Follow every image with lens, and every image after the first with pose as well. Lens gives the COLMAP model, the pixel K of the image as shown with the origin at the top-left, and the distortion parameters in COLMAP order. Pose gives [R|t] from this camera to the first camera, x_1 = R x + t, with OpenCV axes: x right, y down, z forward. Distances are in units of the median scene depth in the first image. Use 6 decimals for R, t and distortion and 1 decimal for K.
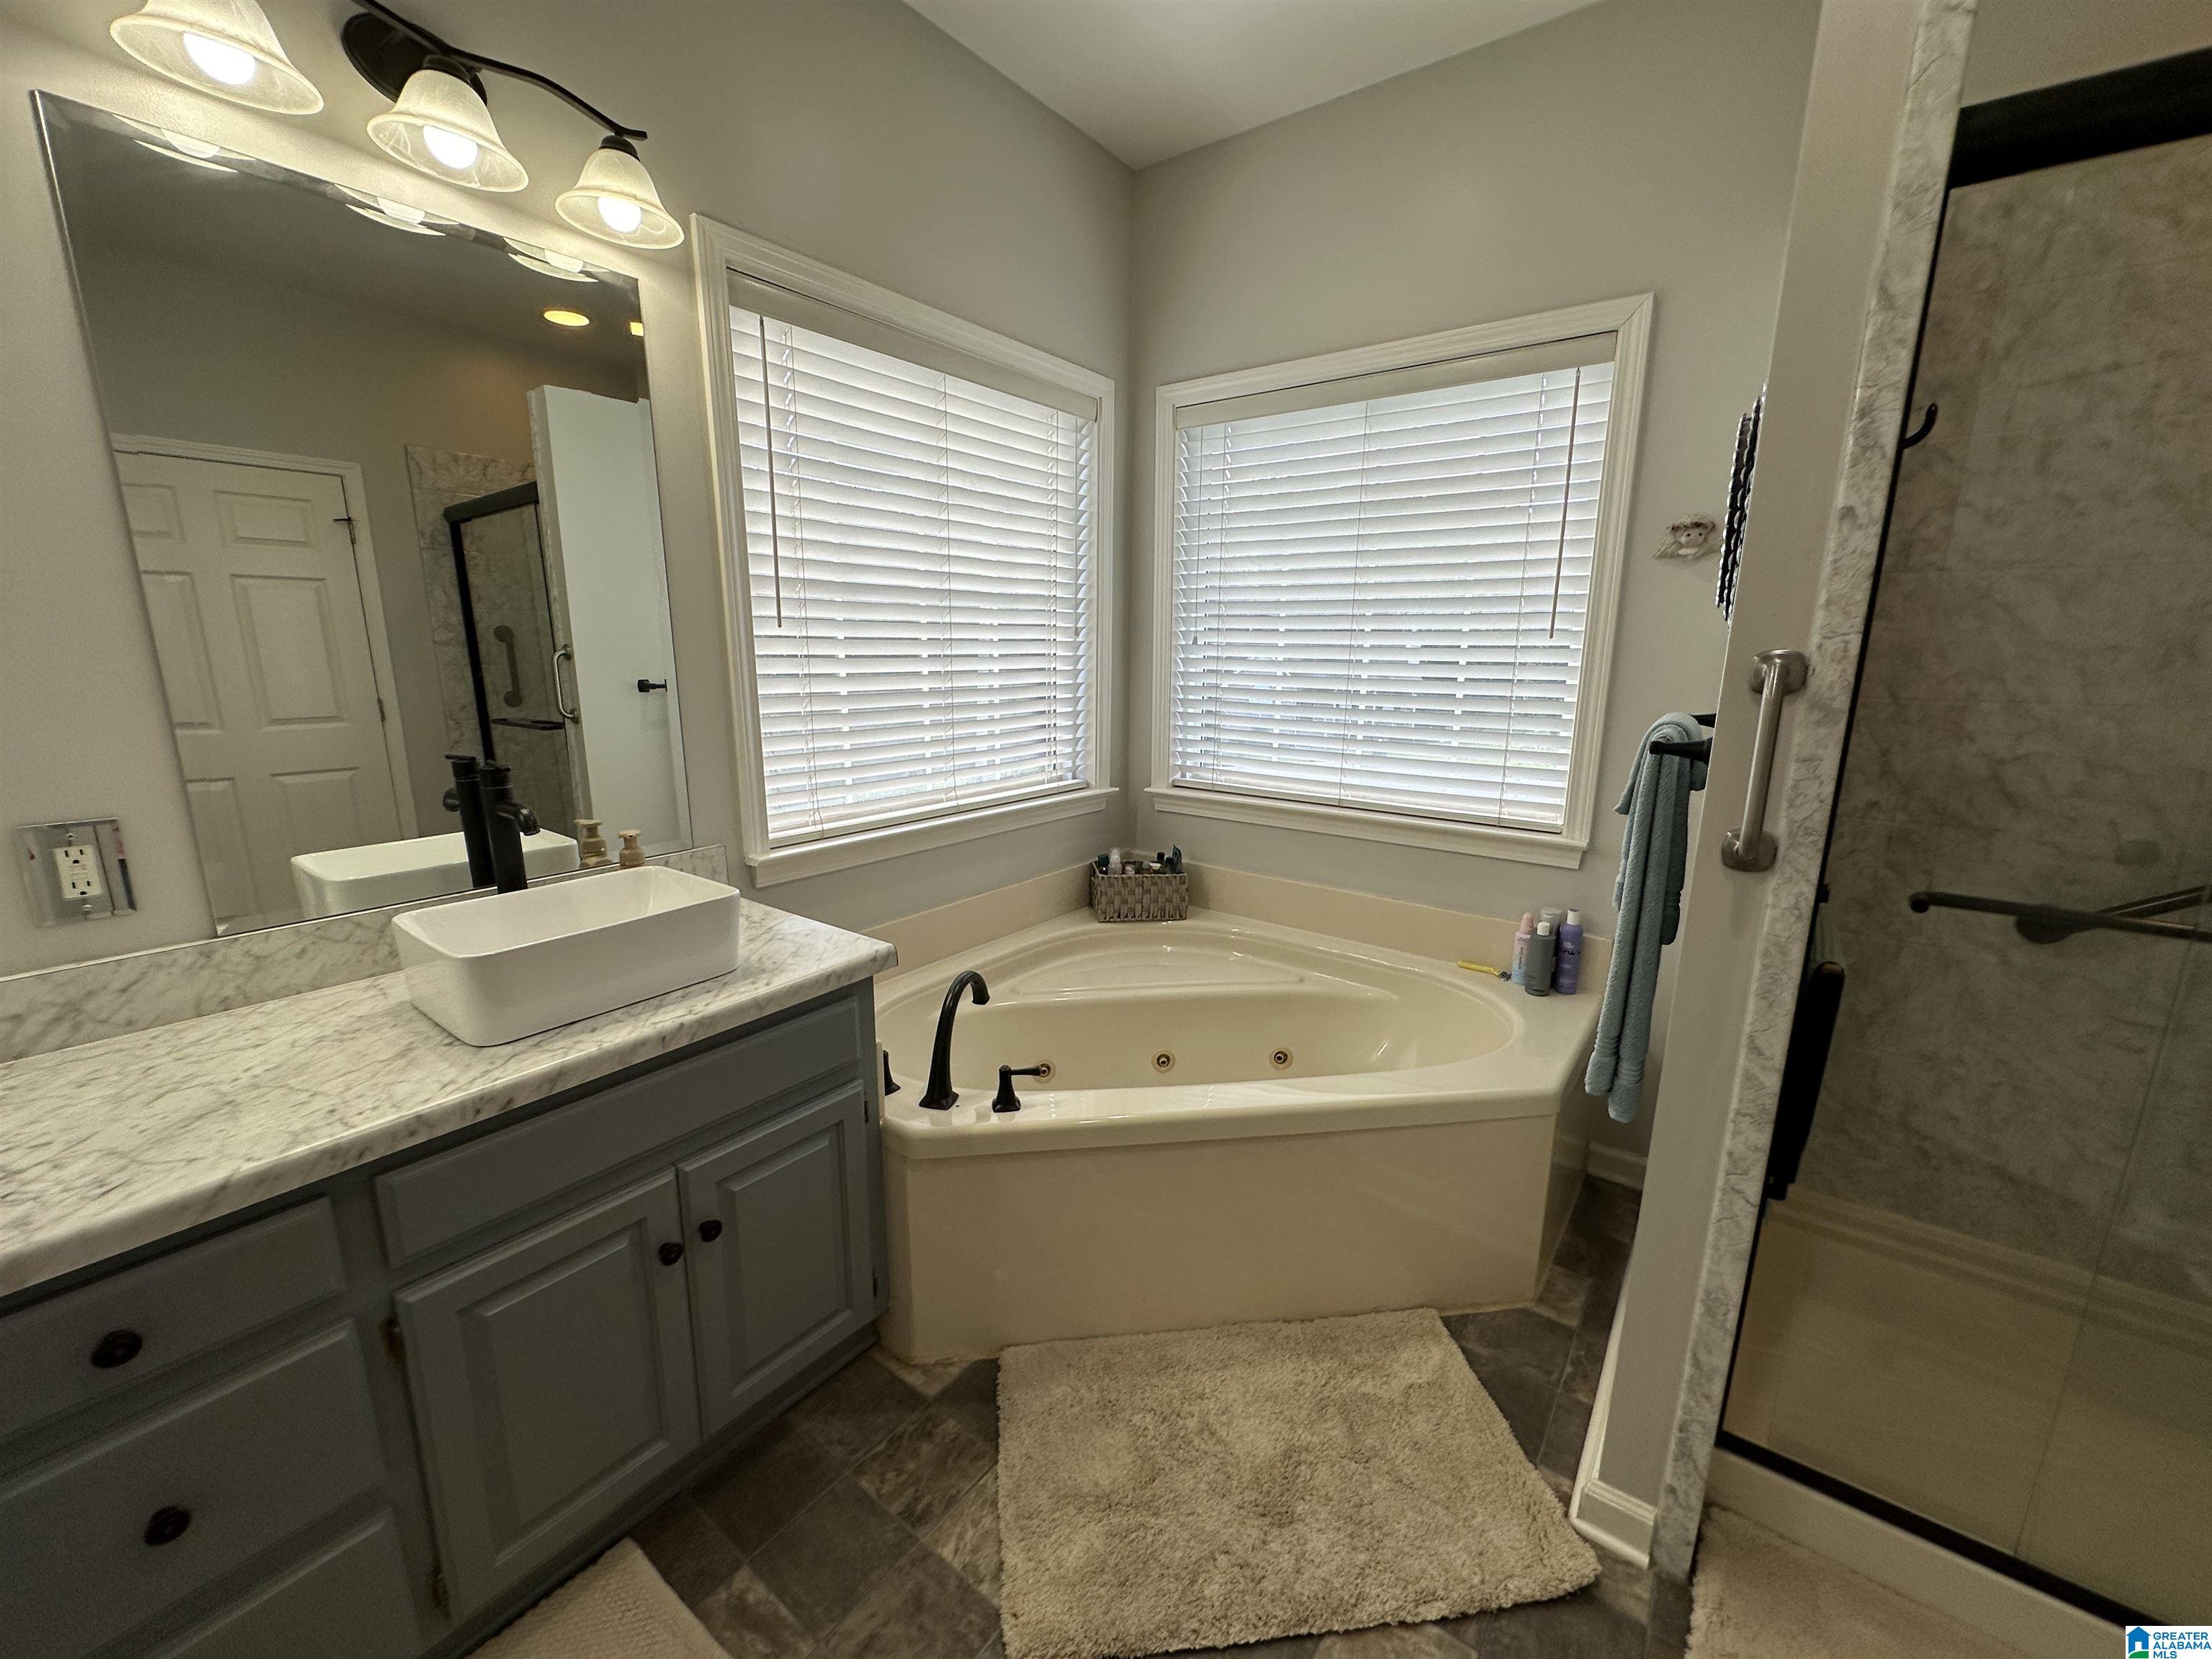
lens RADIAL K [[883.9, 0, 1103.9], [0, 883.9, 830.2], [0, 0, 1]] dist [-0.003744, 0.001283]
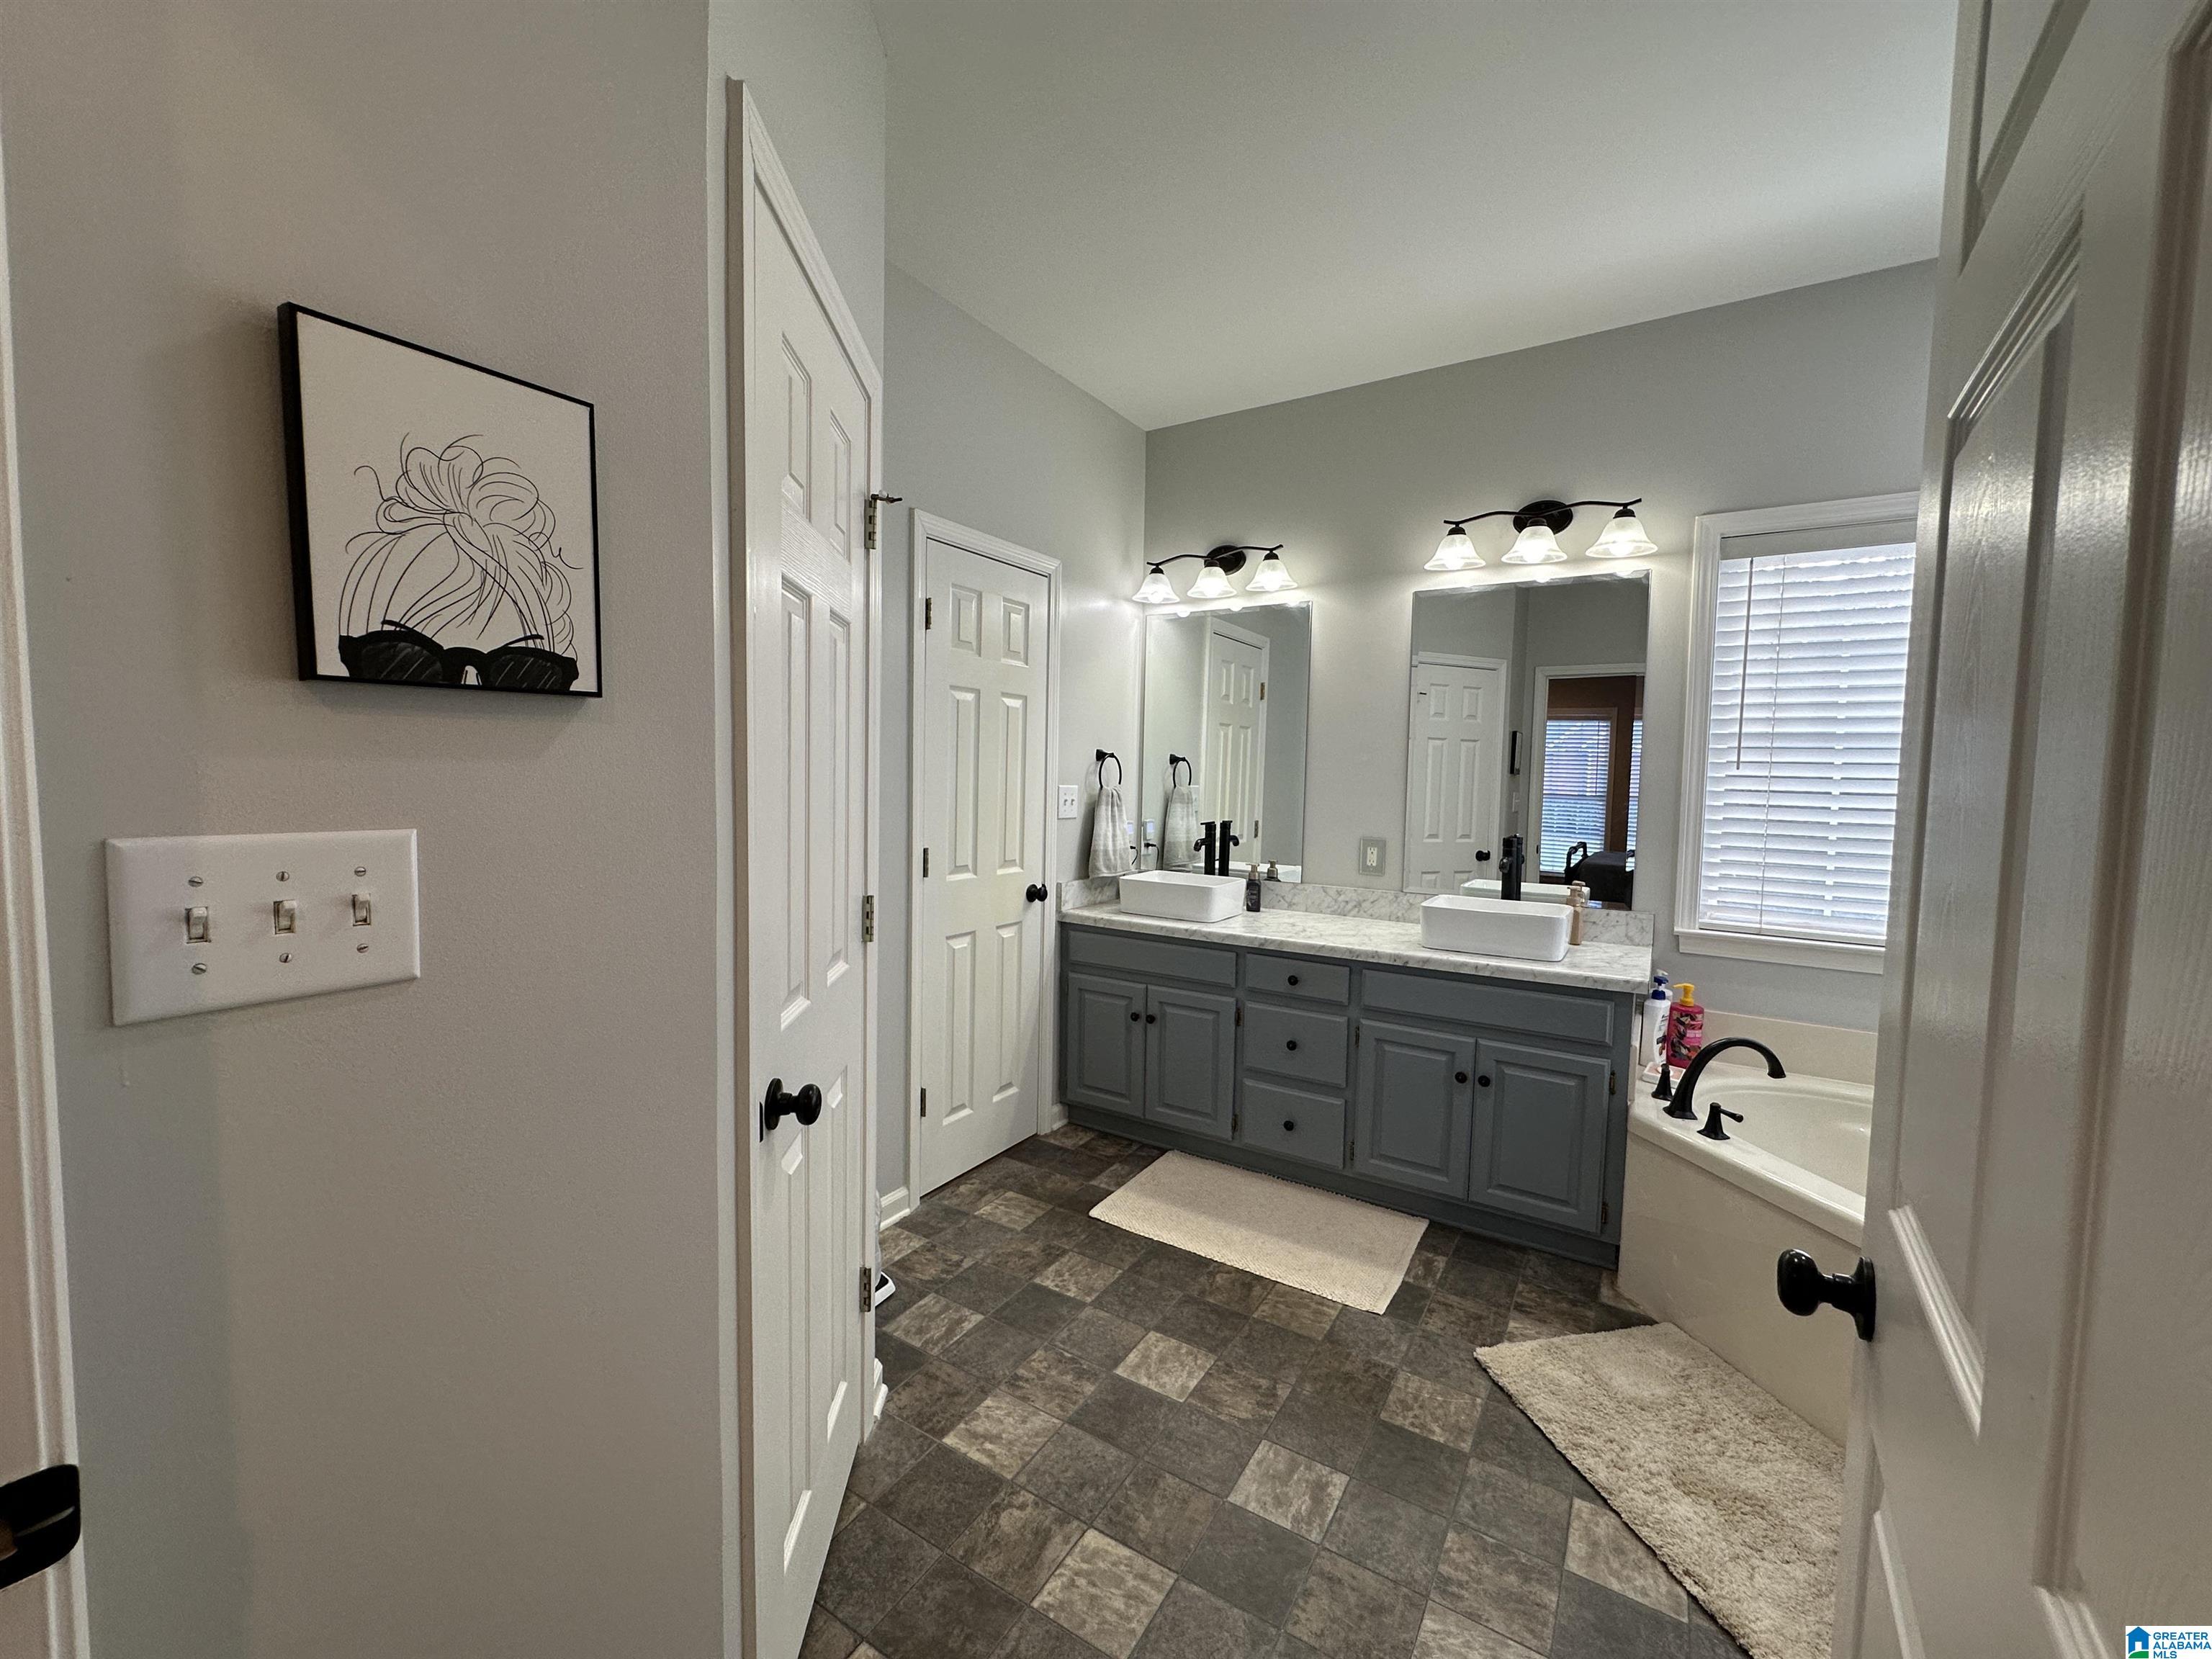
lens RADIAL K [[883.9, 0, 1098.6], [0, 883.9, 827.0], [0, 0, 1]] dist [-0.003744, 0.001283]
pose [[0.072781, 0.055981, -0.995776, 0.894861], [-0.224228, 0.973782, 0.038355, 0.025289], [0.971815, 0.220489, 0.083425, -0.050673]]
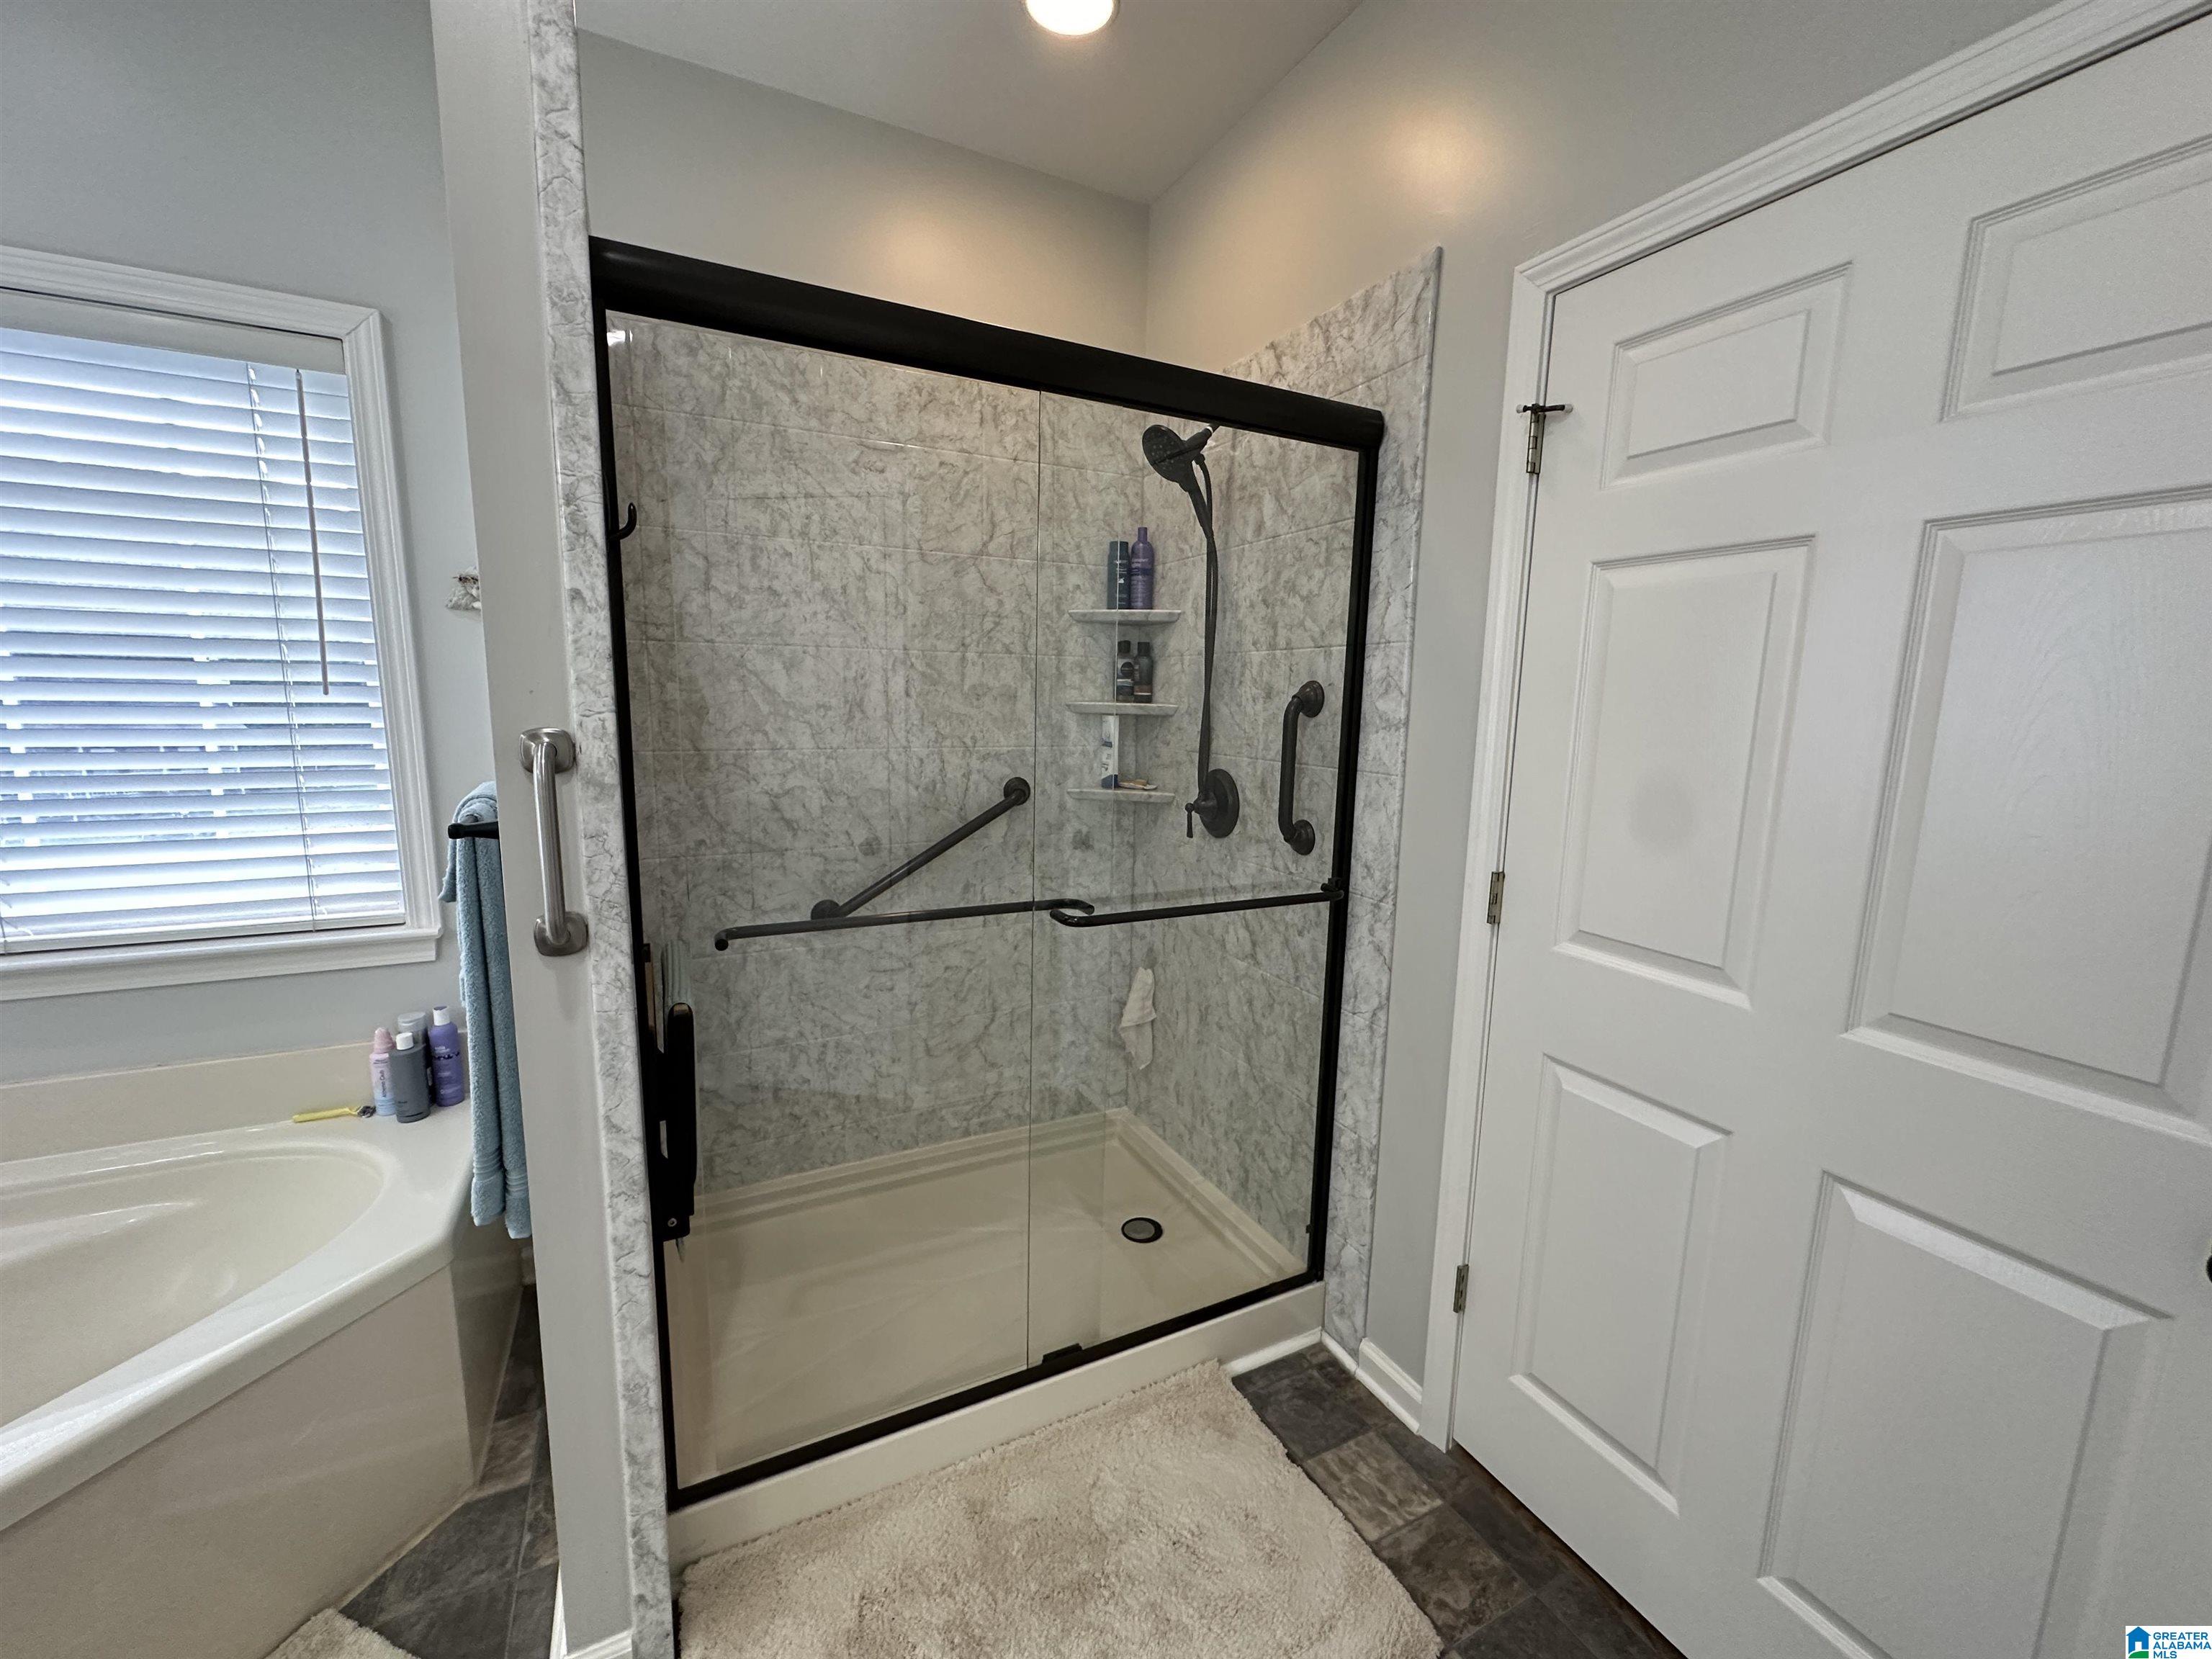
lens RADIAL K [[883.9, 0, 1105.6], [0, 883.9, 830.3], [0, 0, 1]] dist [-0.003744, 0.001283]
pose [[0.443969, -0.136286, 0.885617, 0.090926], [0.170135, 0.983207, 0.066013, -0.028995], [-0.879742, 0.121367, 0.459700, 0.013557]]
